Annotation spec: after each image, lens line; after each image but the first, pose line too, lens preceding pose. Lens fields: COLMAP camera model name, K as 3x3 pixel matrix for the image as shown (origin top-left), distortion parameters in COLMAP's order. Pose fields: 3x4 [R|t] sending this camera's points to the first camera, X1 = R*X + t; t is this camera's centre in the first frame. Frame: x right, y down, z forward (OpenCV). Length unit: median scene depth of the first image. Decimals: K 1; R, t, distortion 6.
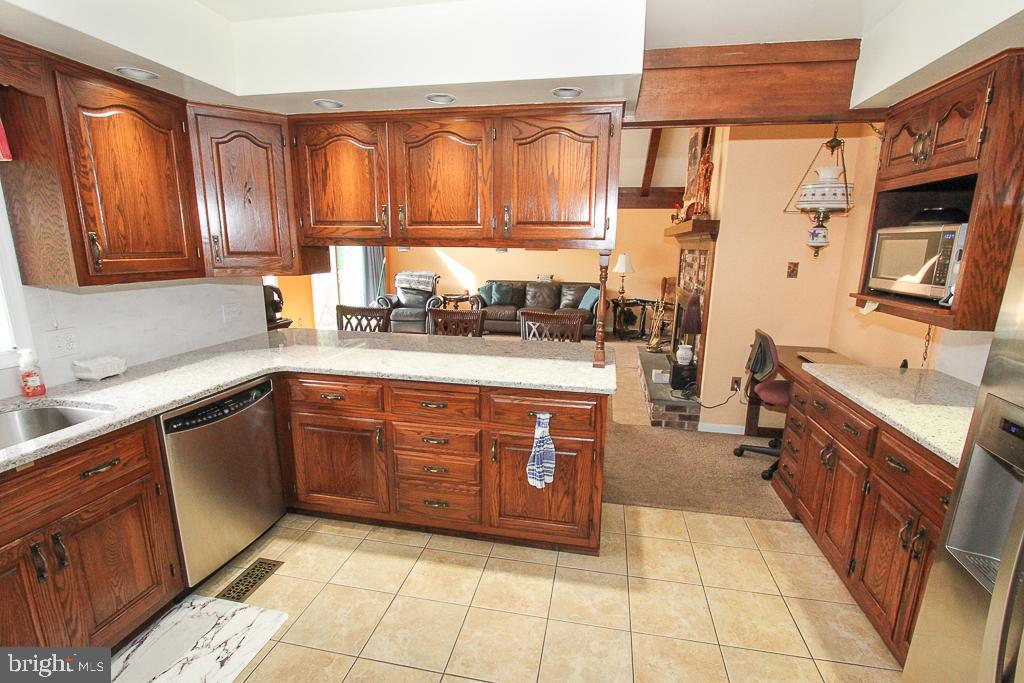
lens RADIAL K [[471.1, 0, 514.8], [0, 471.1, 340.8], [0, 0, 1]] dist [-0.009714, 0.000497]
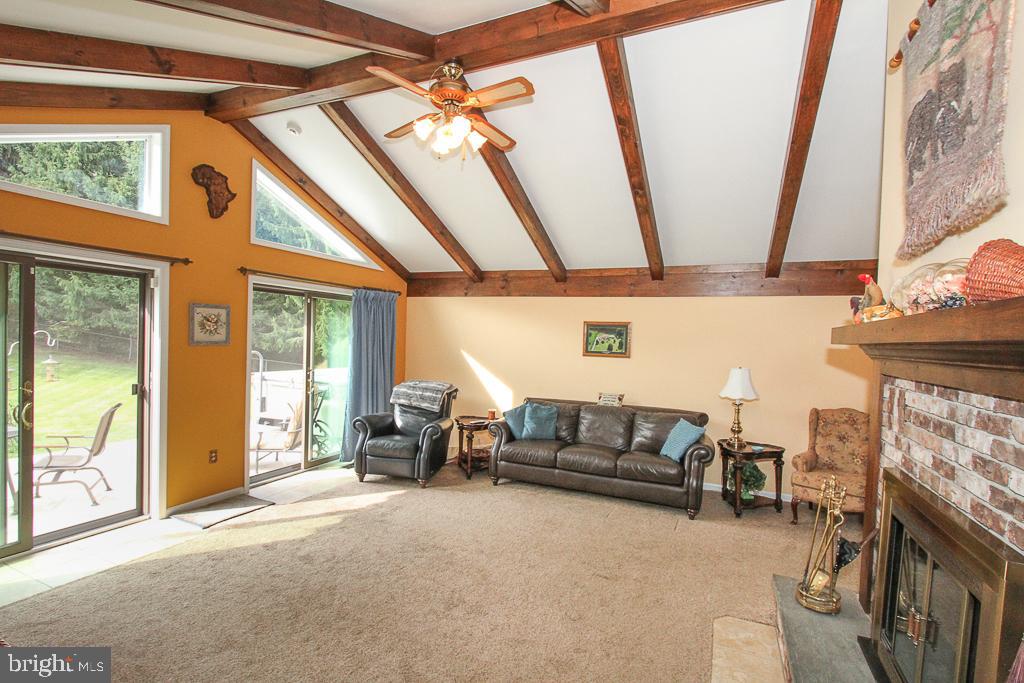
lens RADIAL K [[471.1, 0, 517.6], [0, 471.1, 348.0], [0, 0, 1]] dist [-0.009714, 0.000497]
pose [[0.974192, 0.023738, -0.224468, 0.087373], [-0.065508, 0.981387, -0.180521, -0.080284], [0.216005, 0.190567, 0.957615, 0.349338]]
